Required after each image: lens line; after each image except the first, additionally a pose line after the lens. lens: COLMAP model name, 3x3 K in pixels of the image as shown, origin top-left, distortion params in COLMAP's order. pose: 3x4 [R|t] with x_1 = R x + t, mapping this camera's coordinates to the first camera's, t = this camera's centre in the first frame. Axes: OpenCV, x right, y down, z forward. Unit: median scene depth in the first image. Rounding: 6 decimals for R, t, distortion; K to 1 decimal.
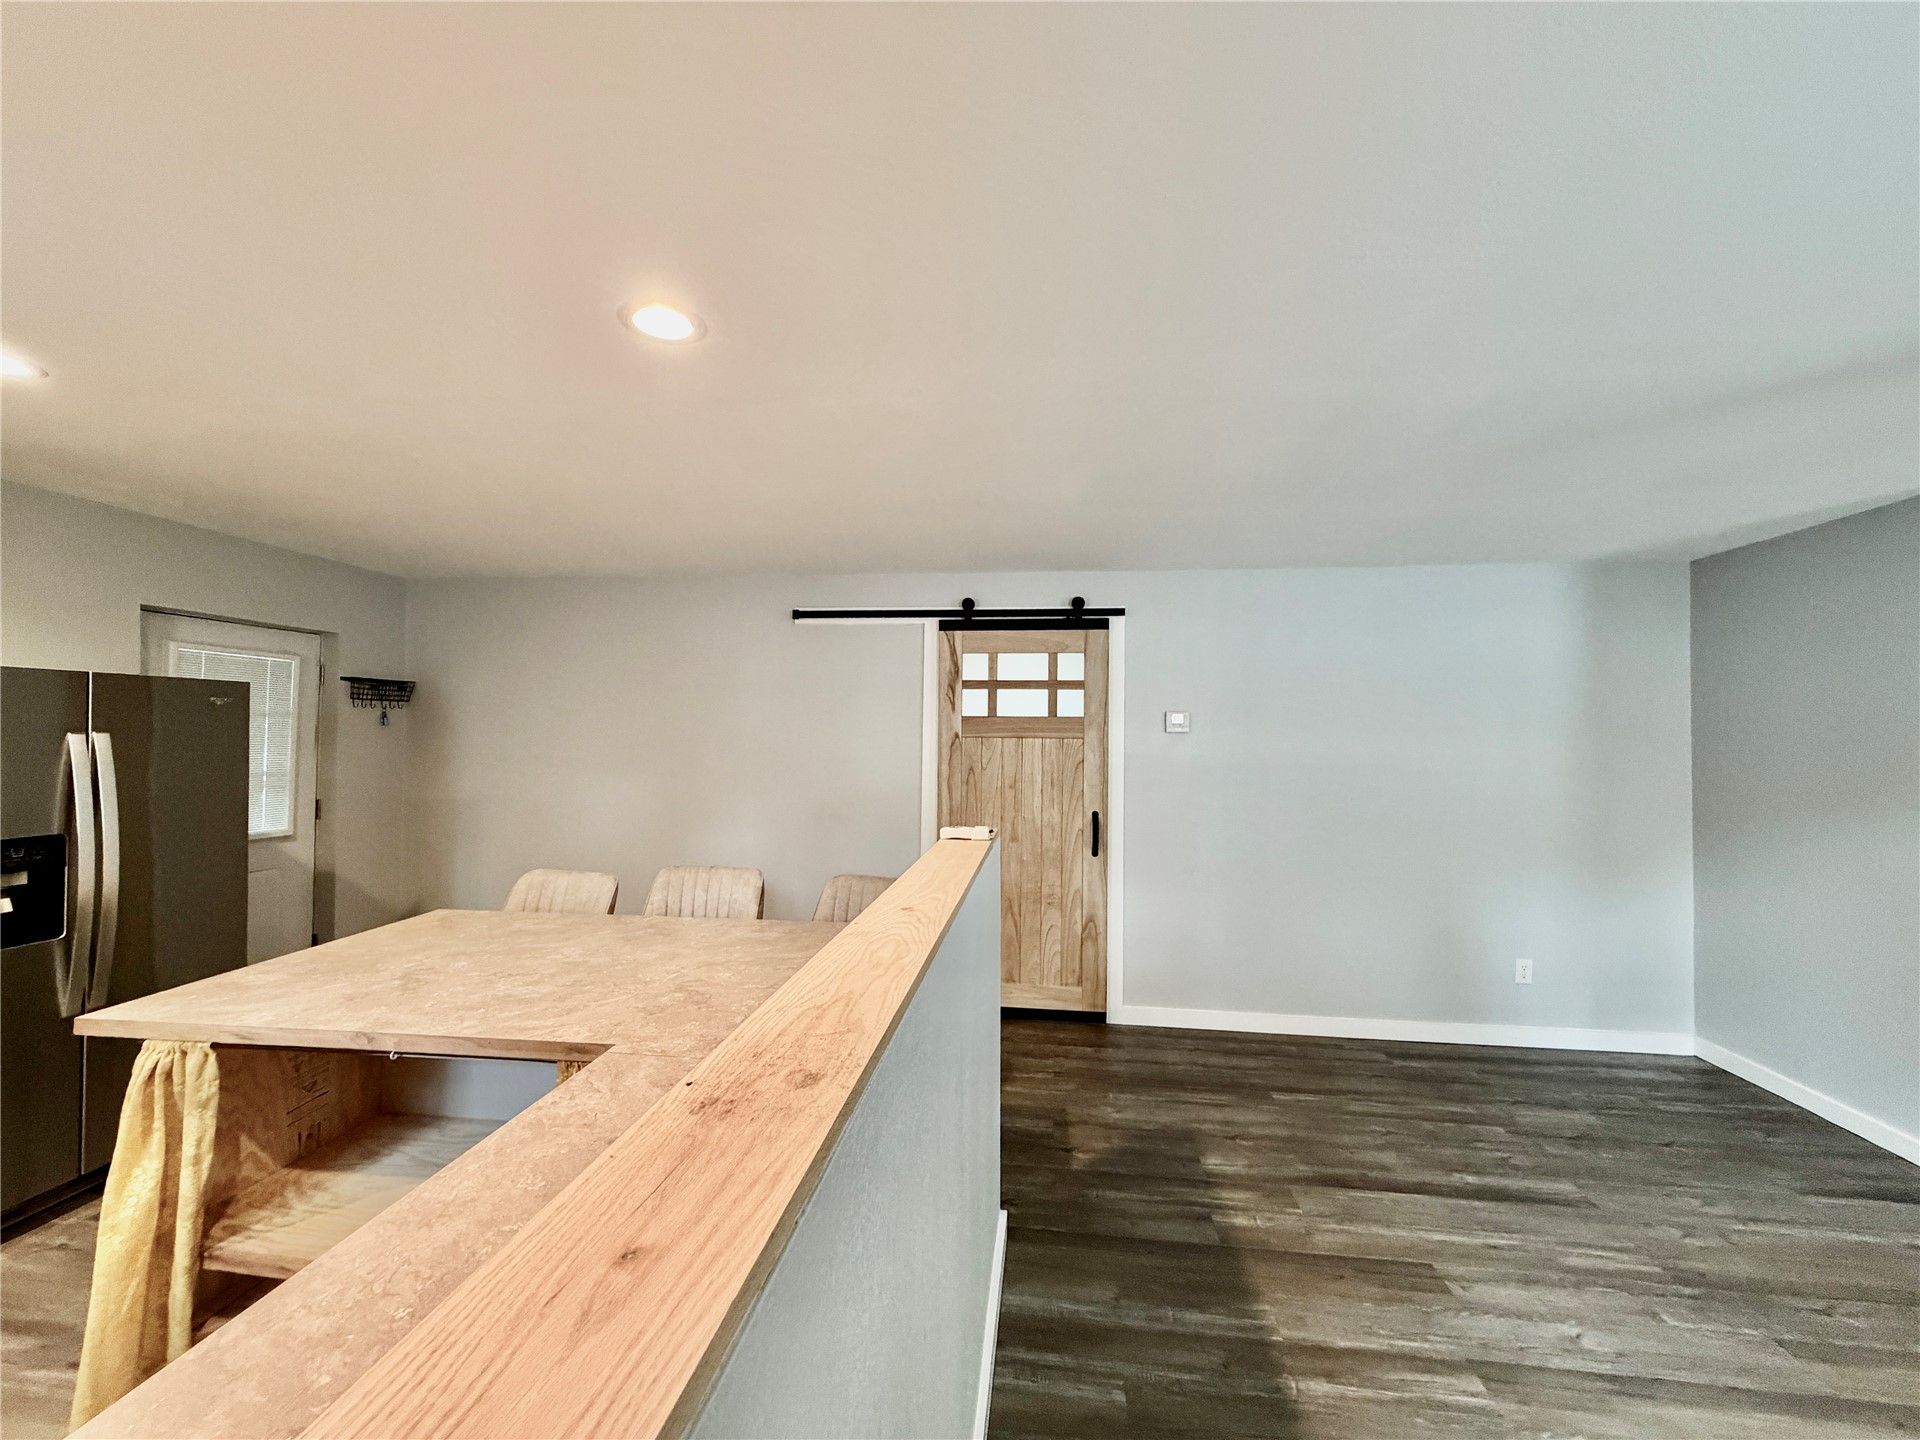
lens RADIAL K [[766.9, 0, 956.6], [0, 766.9, 716.0], [0, 0, 1]] dist [-0.000256, 0.000856]
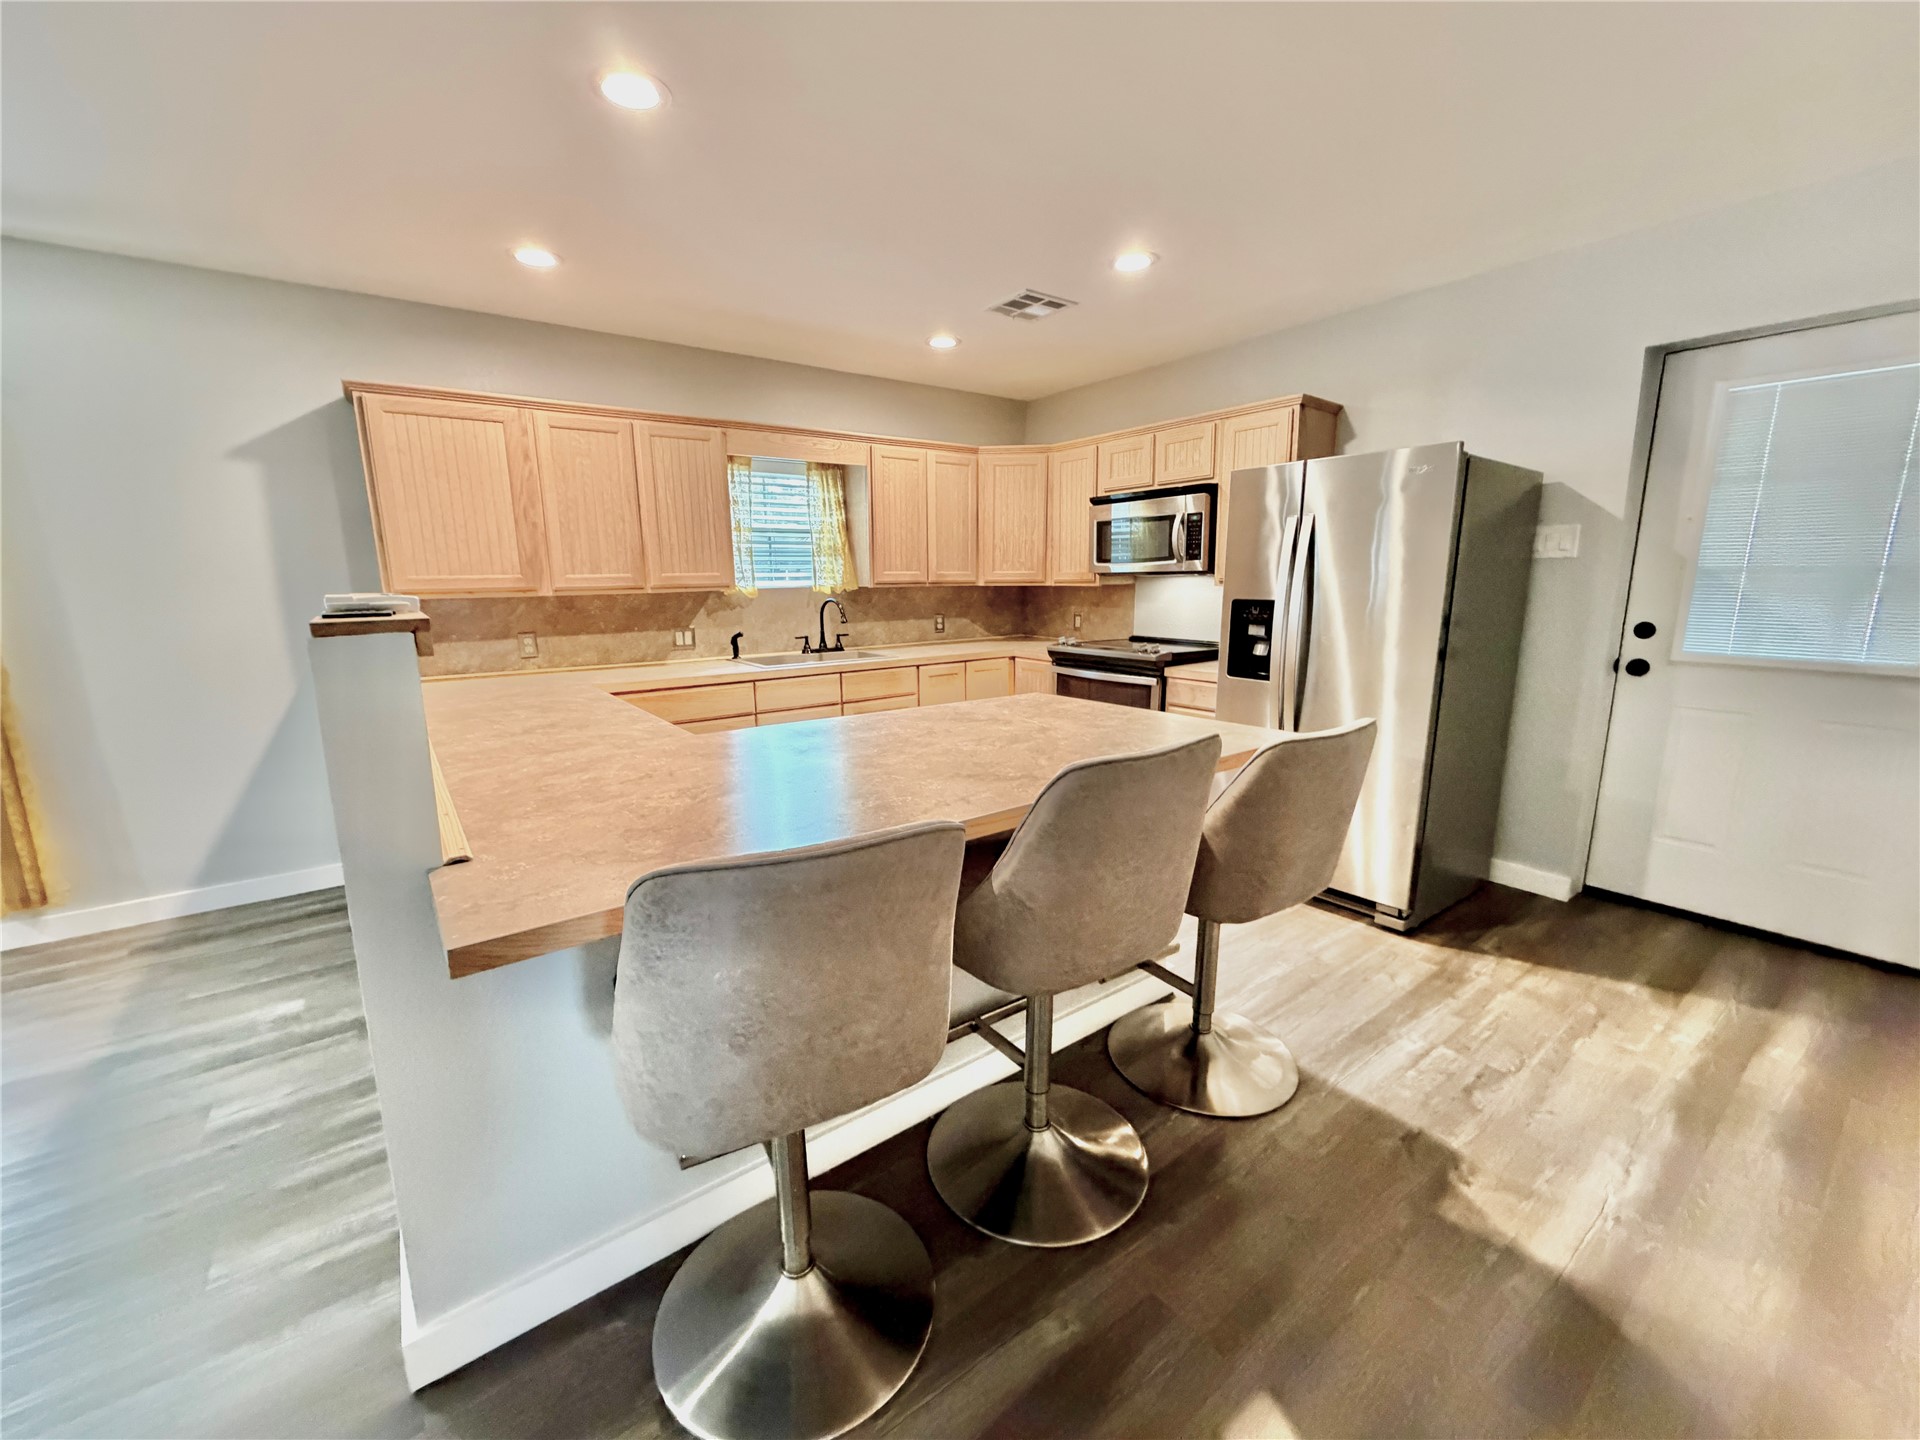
lens RADIAL K [[766.9, 0, 953.2], [0, 766.9, 723.1], [0, 0, 1]] dist [-0.000256, 0.000856]
pose [[-0.723225, 0.130847, -0.678104, 0.074125], [0.019586, 0.985379, 0.169249, 0.100624], [0.690335, 0.109124, -0.715213, 1.204963]]
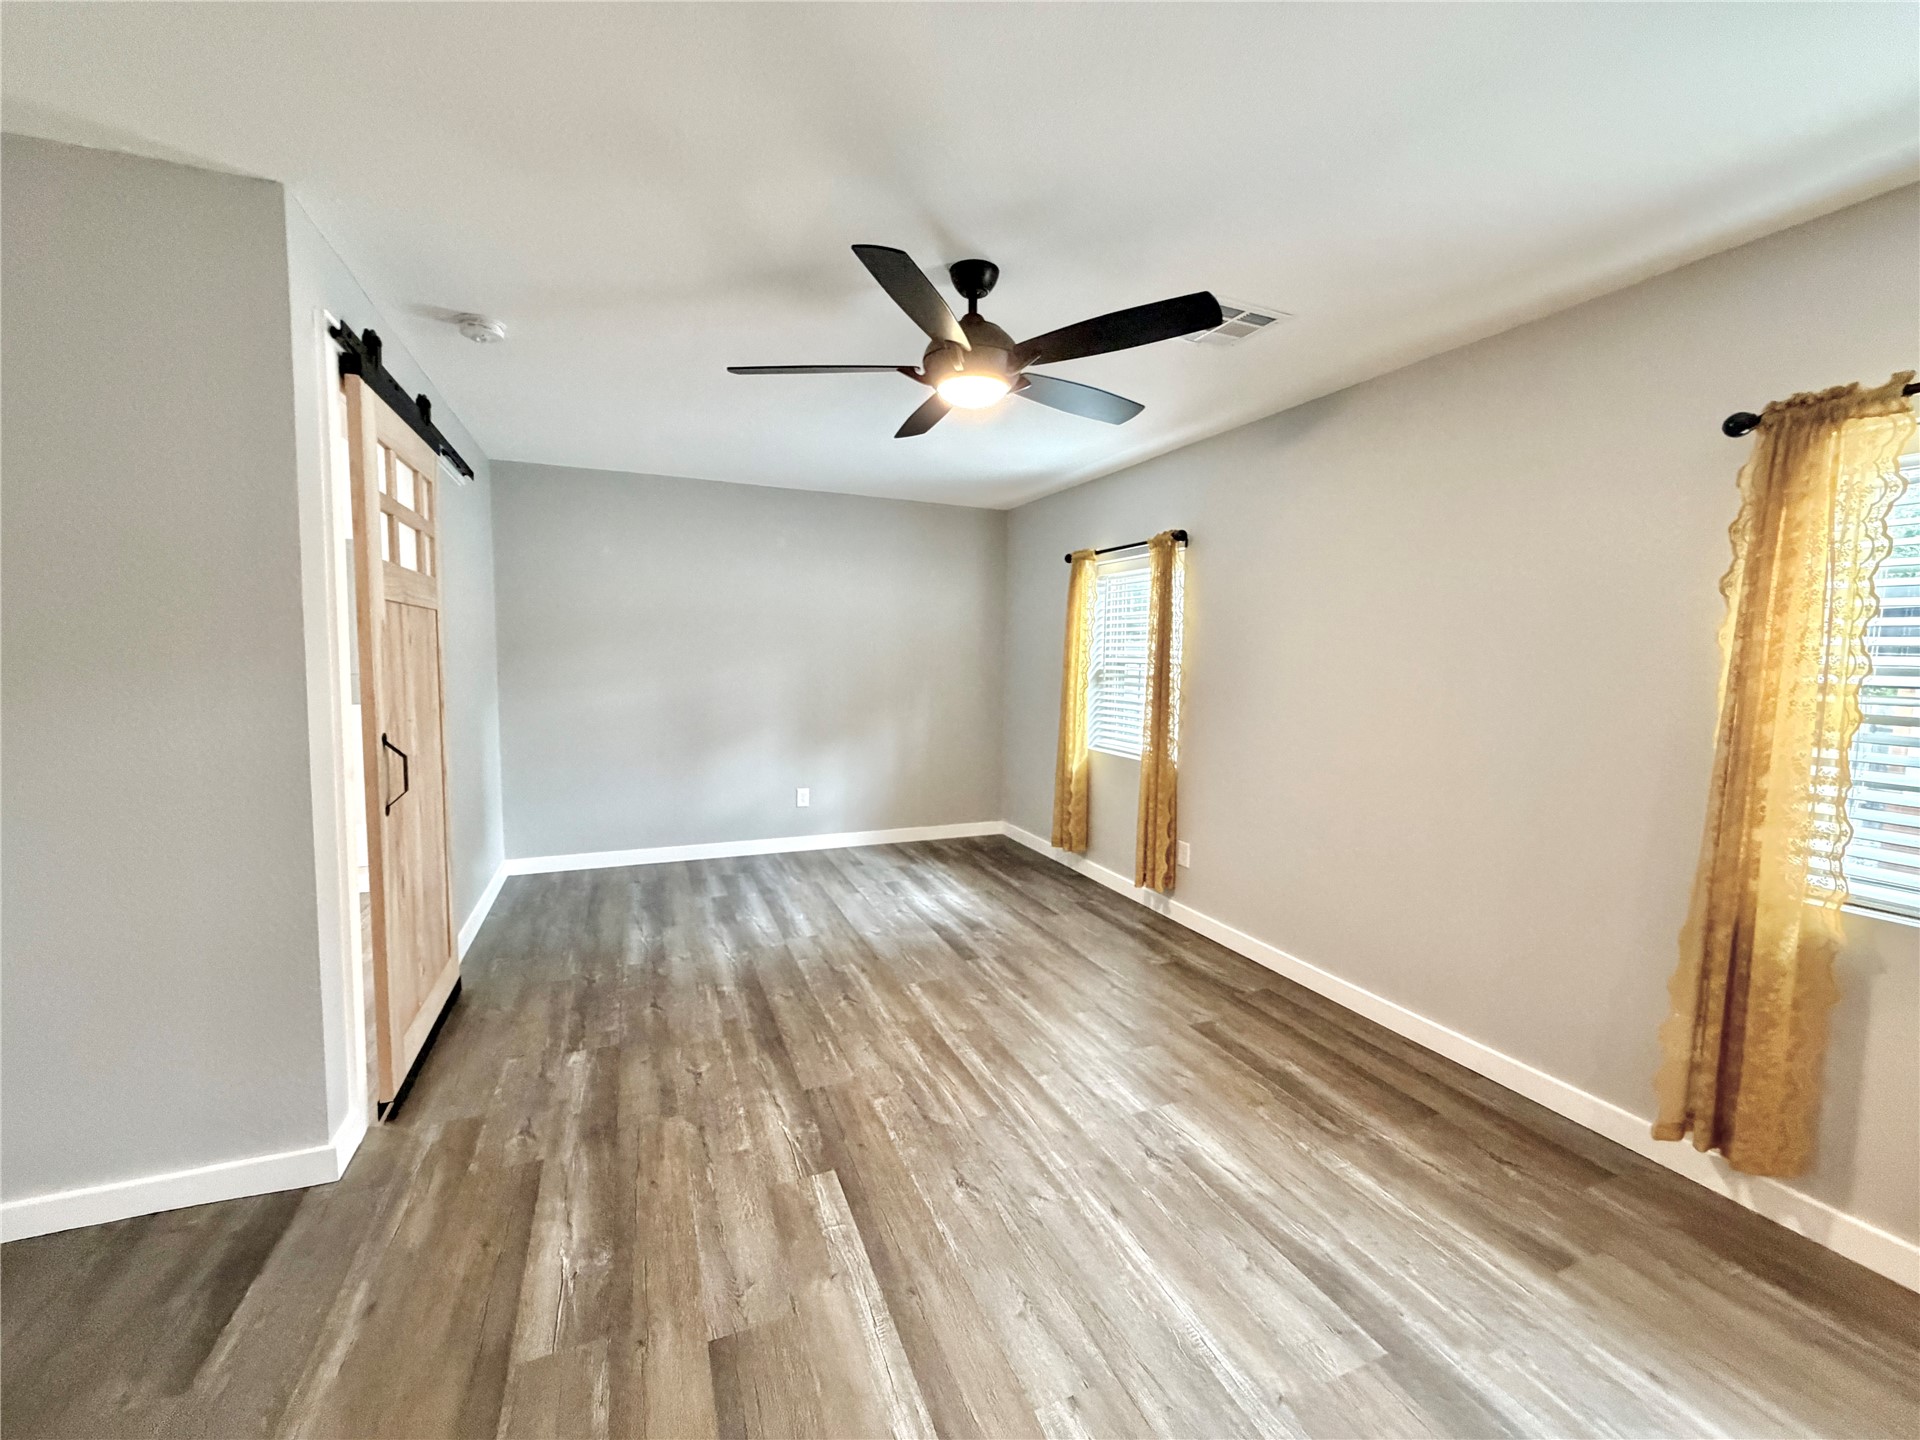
lens RADIAL K [[766.9, 0, 952.8], [0, 766.9, 722.9], [0, 0, 1]] dist [-0.000256, 0.000856]
pose [[-0.494712, -0.092520, 0.864118, 0.341057], [-0.041898, 0.995700, 0.082621, 0.071931], [-0.868047, 0.004669, -0.496461, 0.674869]]
